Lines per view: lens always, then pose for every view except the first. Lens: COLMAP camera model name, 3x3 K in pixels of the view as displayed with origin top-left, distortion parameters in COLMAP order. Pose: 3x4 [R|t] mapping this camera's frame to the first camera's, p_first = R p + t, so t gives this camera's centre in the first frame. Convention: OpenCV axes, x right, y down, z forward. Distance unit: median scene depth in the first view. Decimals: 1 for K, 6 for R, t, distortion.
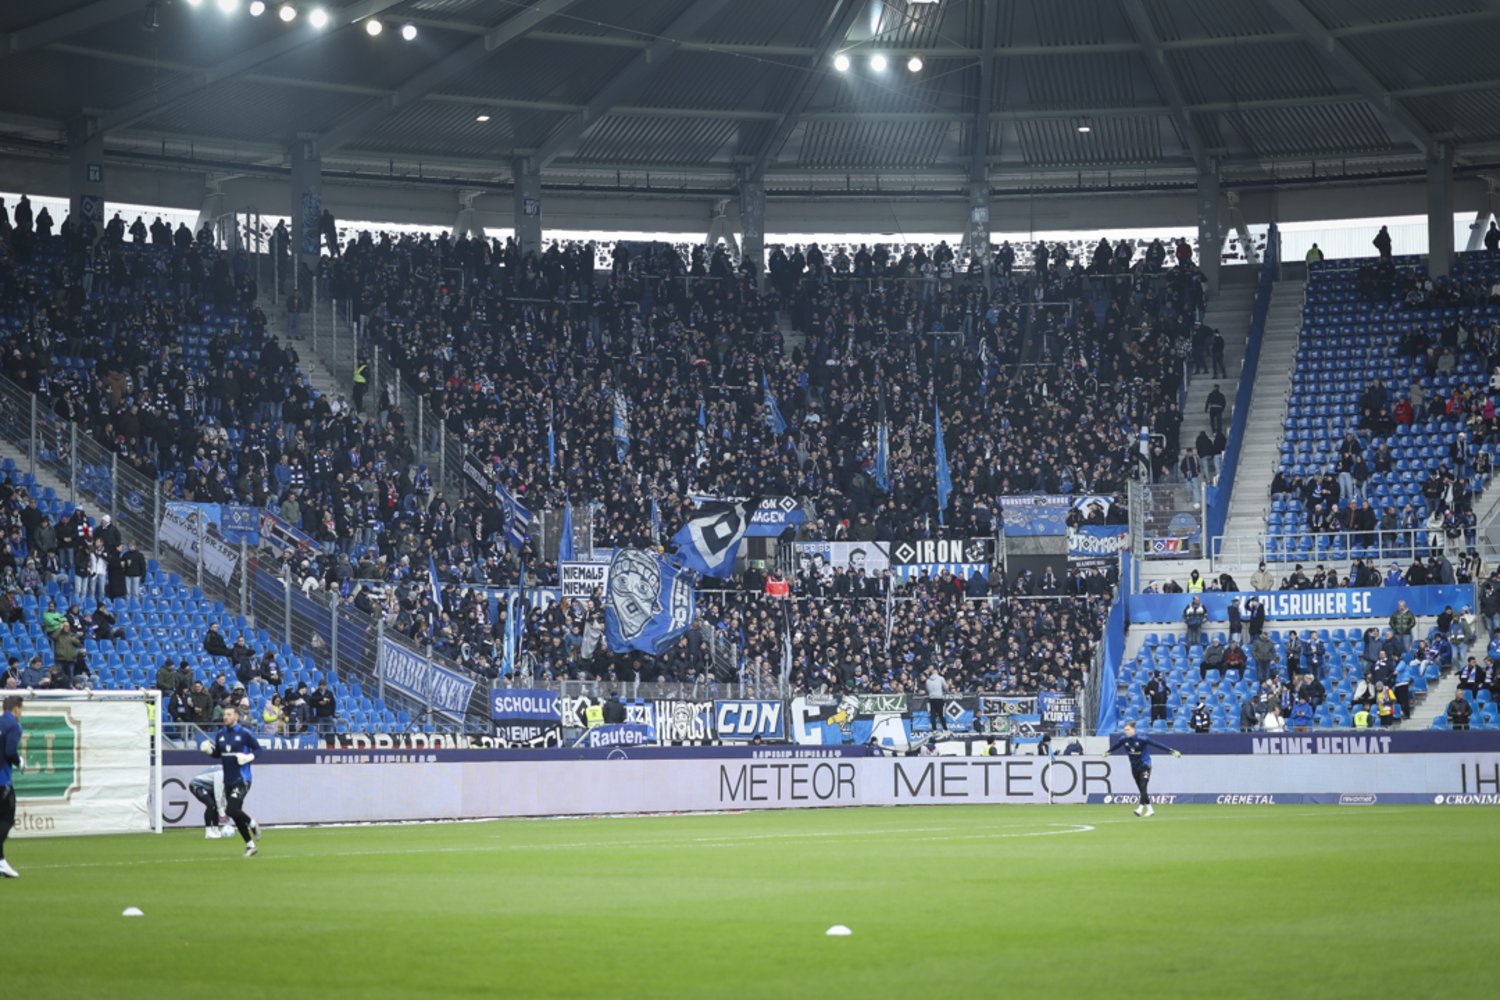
lens RADIAL K [[3663.3, 0, 705.8], [0, 3663.3, 499.7], [0, 0, 1]] dist [-0.021661, -0.233070]
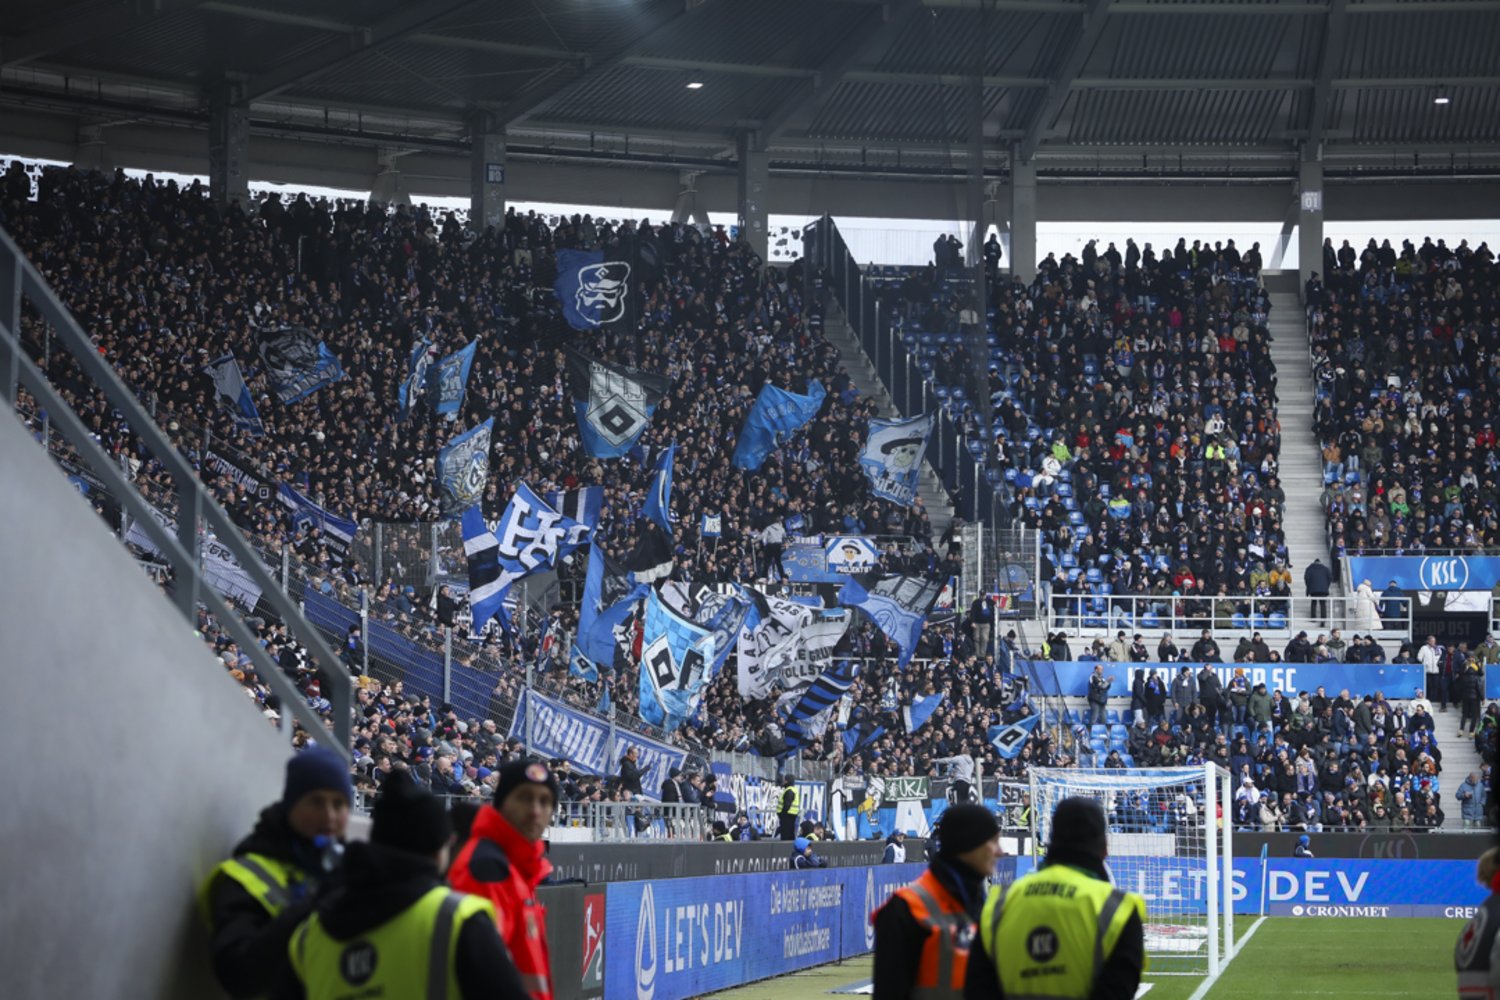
lens RADIAL K [[4356.5, 0, 750.0], [0, 4356.5, 500.0], [0, 0, 1]] dist [-0.140008, 0.301080]
pose [[0.874475, 0.053929, 0.482063, -0.428569], [-0.051231, 0.998510, -0.018770, 0.011388], [-0.482357, -0.008283, 0.875935, 0.166661]]
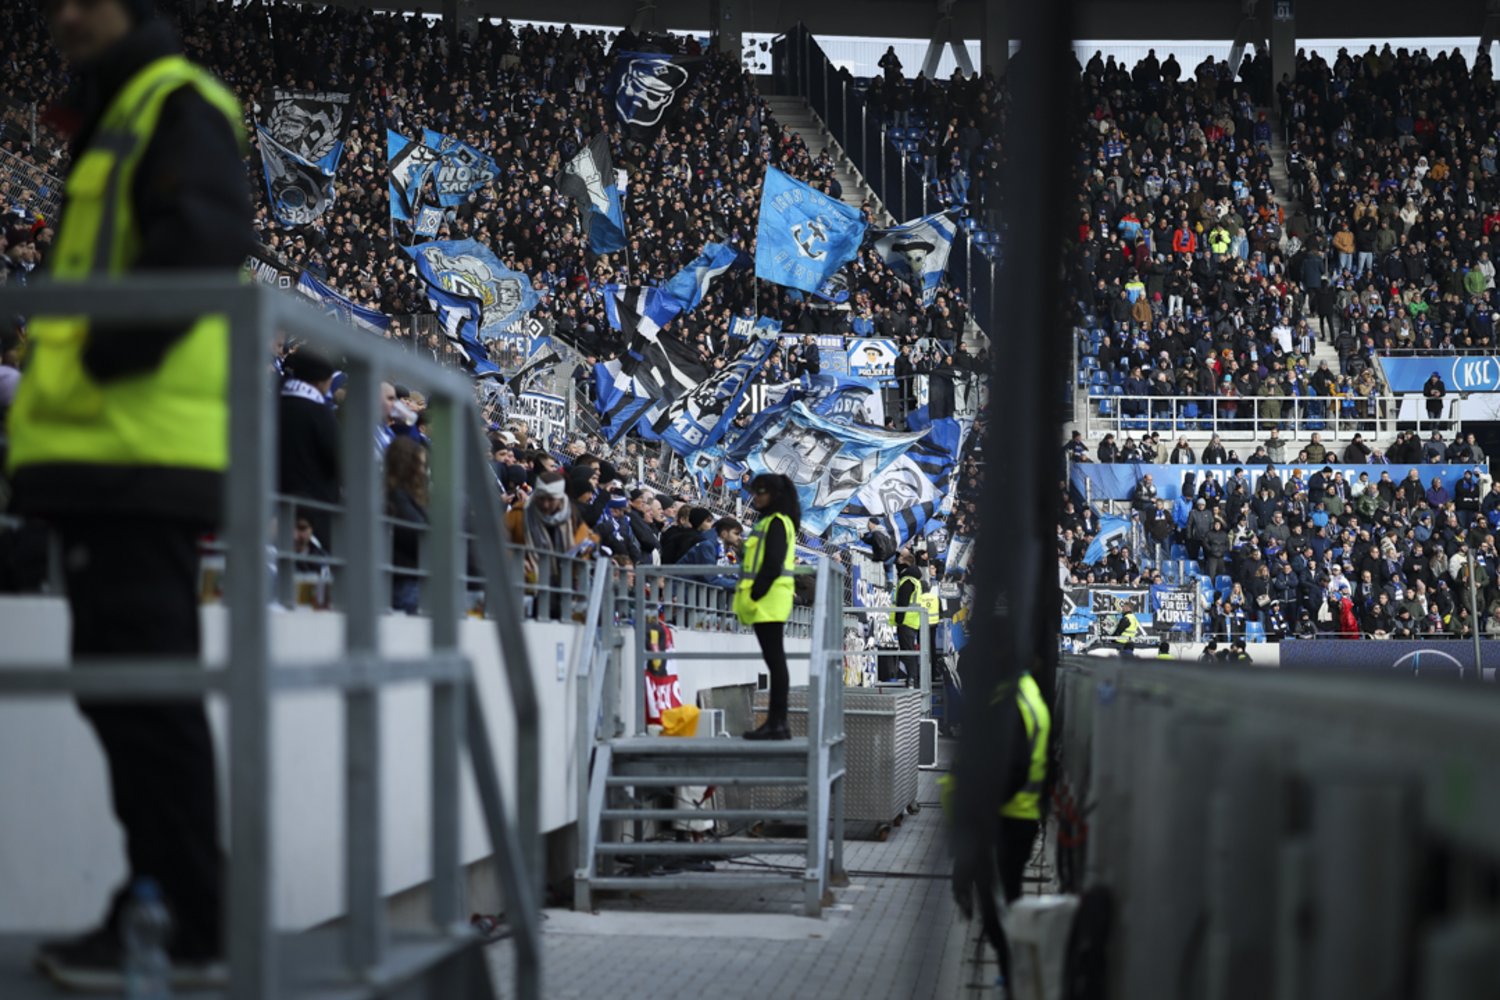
lens RADIAL K [[3652.3, 0, 707.0], [0, 3652.3, 609.1], [0, 0, 1]] dist [-0.232631, 1.106907]
pose [[0.848316, 0.012489, 0.529344, -0.376701], [-0.041808, 0.998180, 0.043451, 0.027260], [-0.527838, -0.058991, 0.847294, 0.384421]]
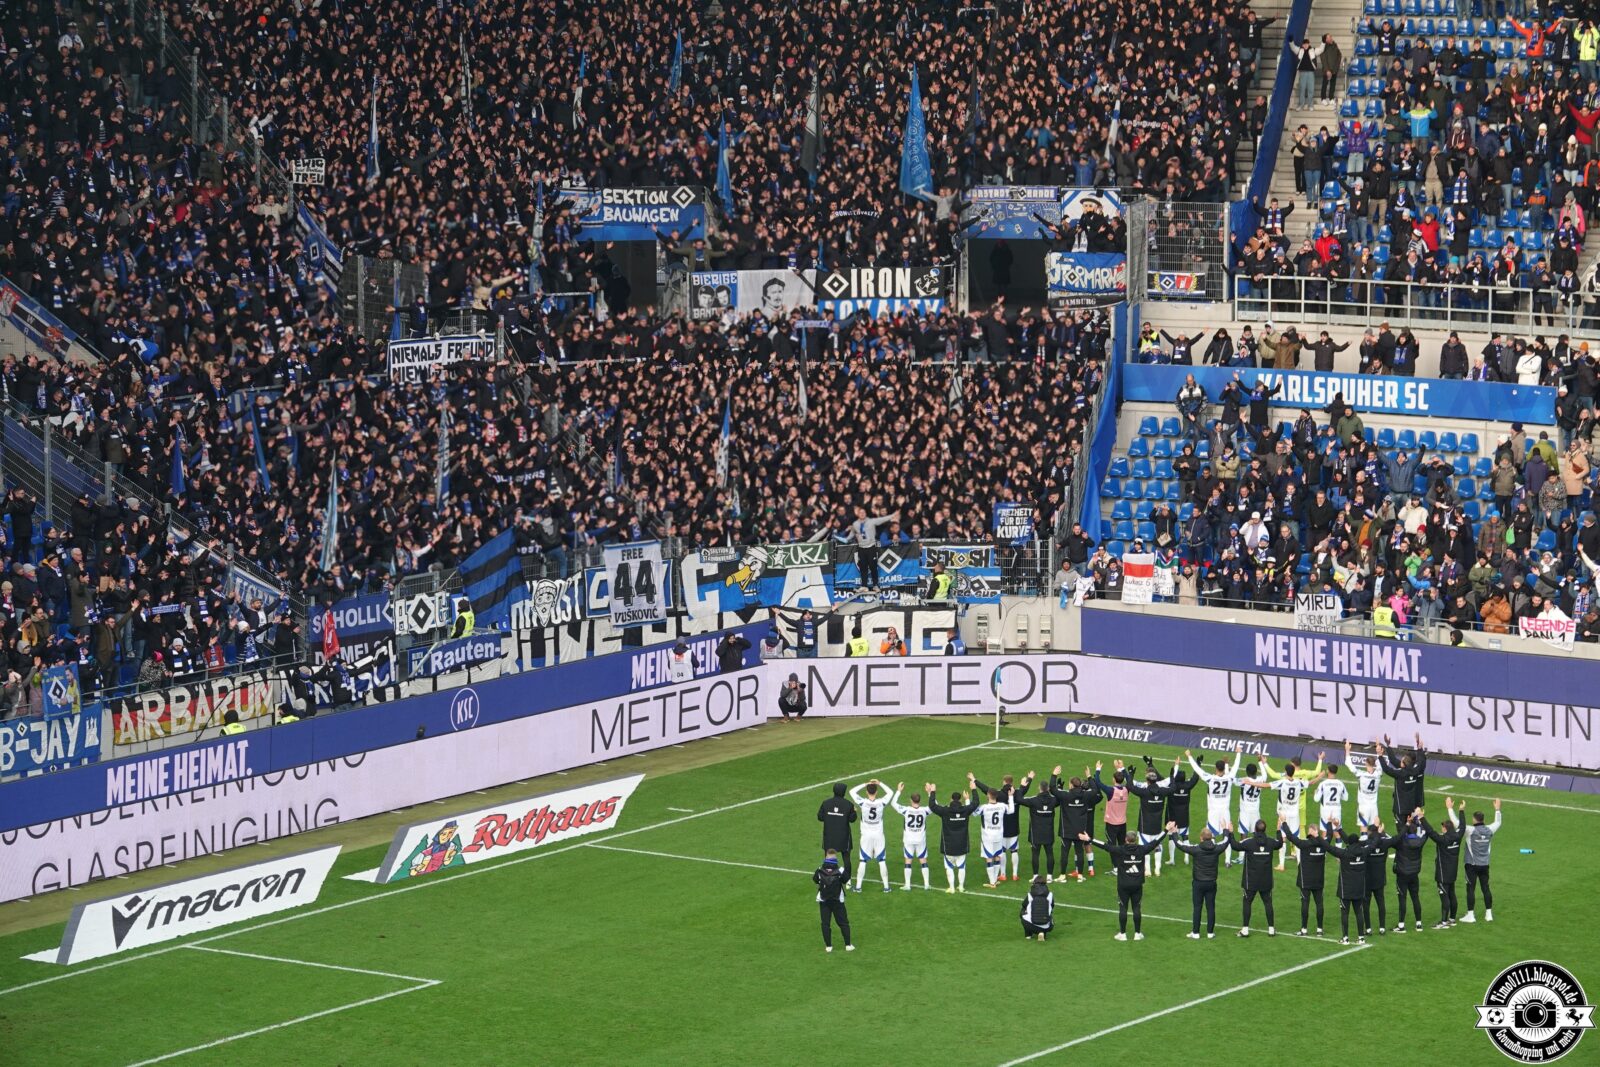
lens RADIAL K [[6201.5, 0, 848.2], [0, 6201.5, 535.1], [0, 0, 1]] dist [-0.094209, 4.796221]
pose [[0.998905, 0.006053, 0.046399, -0.002744], [-0.015252, 0.979564, 0.200552, -0.206983], [-0.044237, -0.201040, 0.978584, -0.293476]]
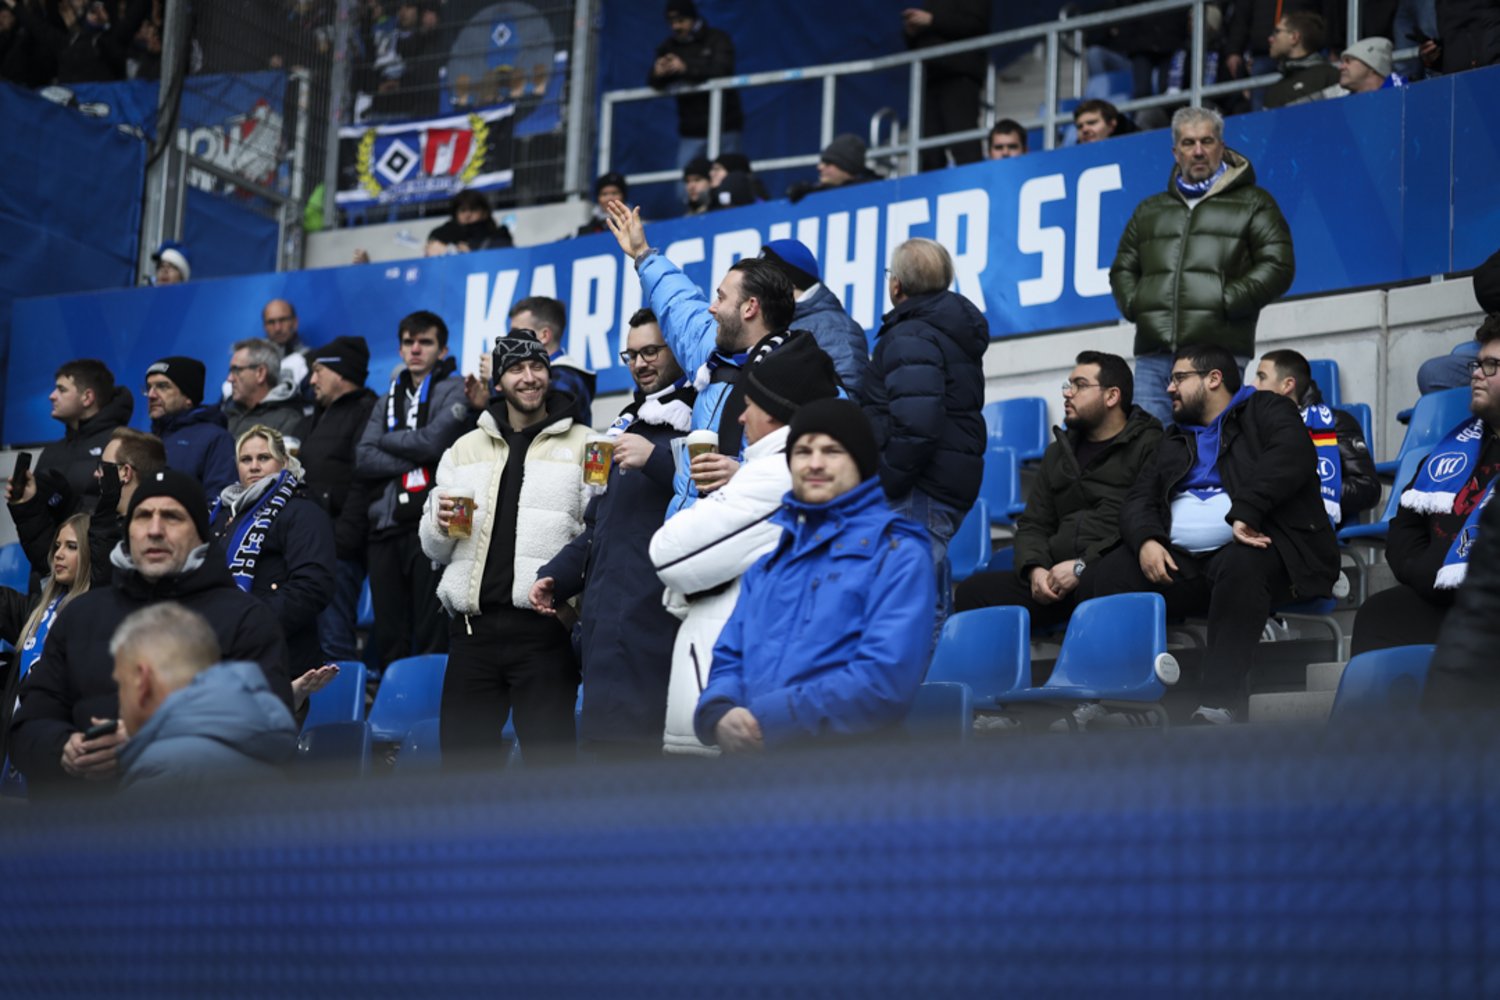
lens RADIAL K [[3663.3, 0, 705.8], [0, 3663.3, 499.7], [0, 0, 1]] dist [-0.021661, -0.233070]
pose [[0.976351, 0.021336, -0.215138, 0.199123], [-0.043592, 0.994108, -0.099240, 0.055656], [0.211753, 0.106271, 0.971528, 0.852420]]
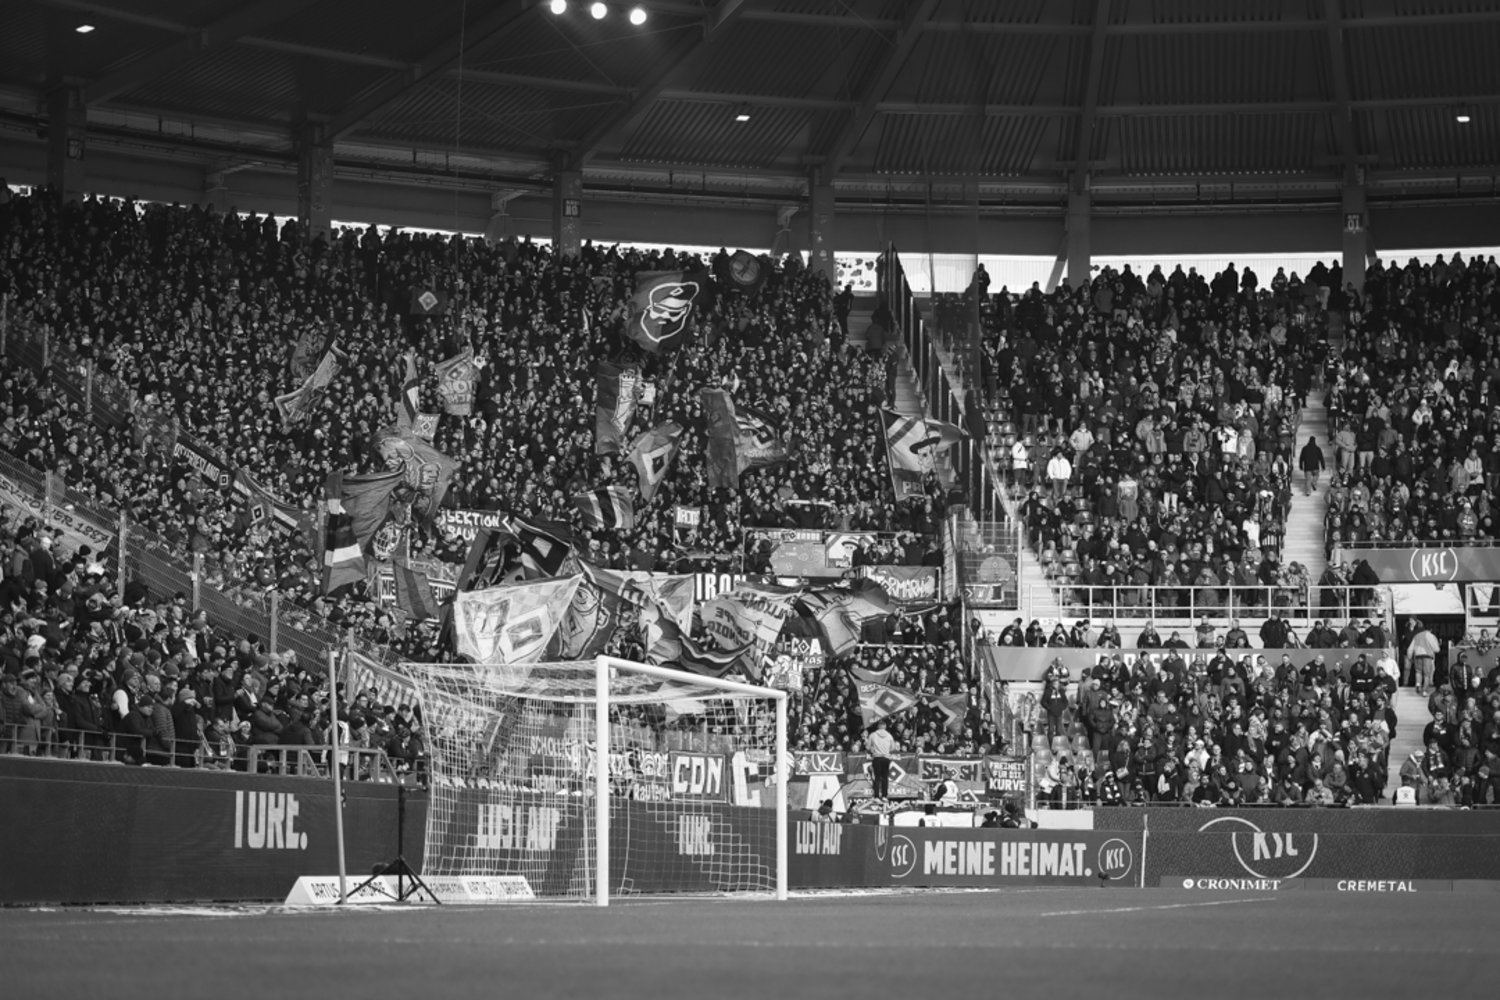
lens RADIAL K [[3627.9, 0, 750.0], [0, 3627.9, 500.0], [0, 0, 1]] dist [-0.045677, -0.117499]
pose [[0.925274, 0.057768, 0.374874, -0.260452], [-0.047042, 0.998181, -0.037709, 0.027079], [-0.376371, 0.017256, 0.926308, 0.242810]]
